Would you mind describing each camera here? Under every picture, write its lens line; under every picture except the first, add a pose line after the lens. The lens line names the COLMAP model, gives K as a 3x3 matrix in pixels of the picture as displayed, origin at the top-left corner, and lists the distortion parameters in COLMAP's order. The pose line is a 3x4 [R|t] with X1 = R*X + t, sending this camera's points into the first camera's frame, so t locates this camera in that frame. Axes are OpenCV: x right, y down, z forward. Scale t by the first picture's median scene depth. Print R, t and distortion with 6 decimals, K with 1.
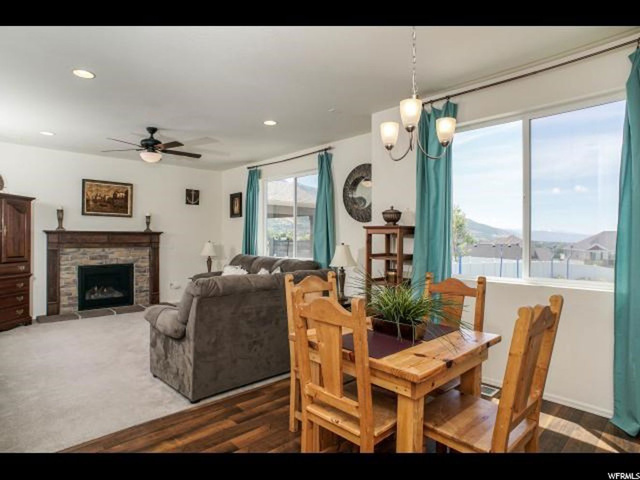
lens RADIAL K [[368.1, 0, 318.0], [0, 368.1, 239.9], [0, 0, 1]] dist [-0.103852, 0.073173]
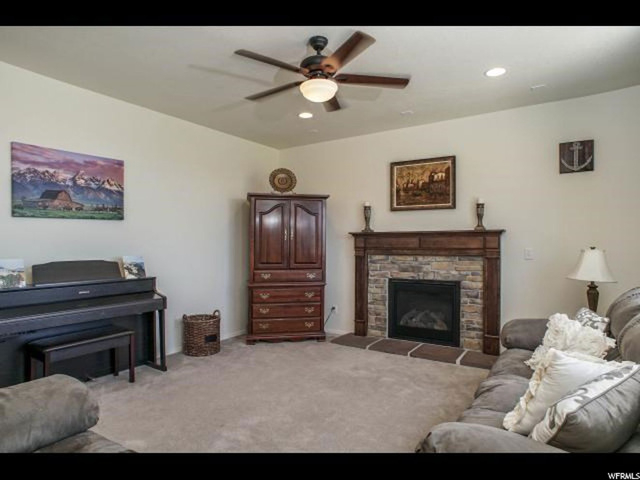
lens RADIAL K [[368.1, 0, 318.0], [0, 368.1, 239.9], [0, 0, 1]] dist [-0.103852, 0.073173]
pose [[0.217445, -0.010082, -0.976020, 0.054364], [-0.000482, 0.999945, -0.010437, -0.000764], [0.976072, 0.002740, 0.217428, 0.666388]]
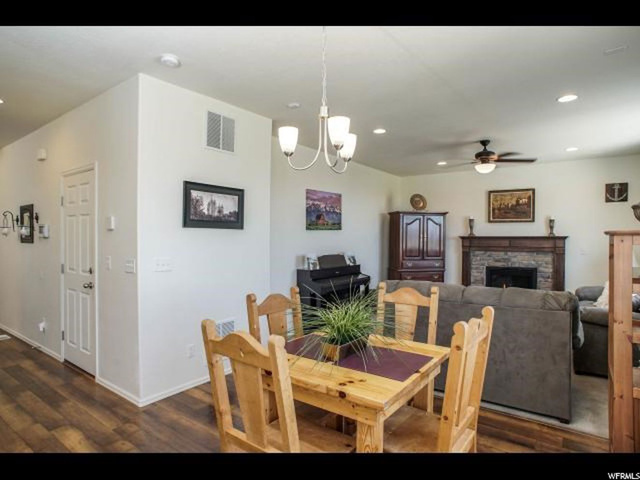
lens RADIAL K [[368.1, 0, 318.0], [0, 368.1, 239.9], [0, 0, 1]] dist [-0.103852, 0.073173]
pose [[0.172720, 0.005516, -0.984955, 0.381821], [-0.003147, 0.999982, 0.005048, -0.017267], [0.984966, 0.002228, 0.172734, 0.250182]]
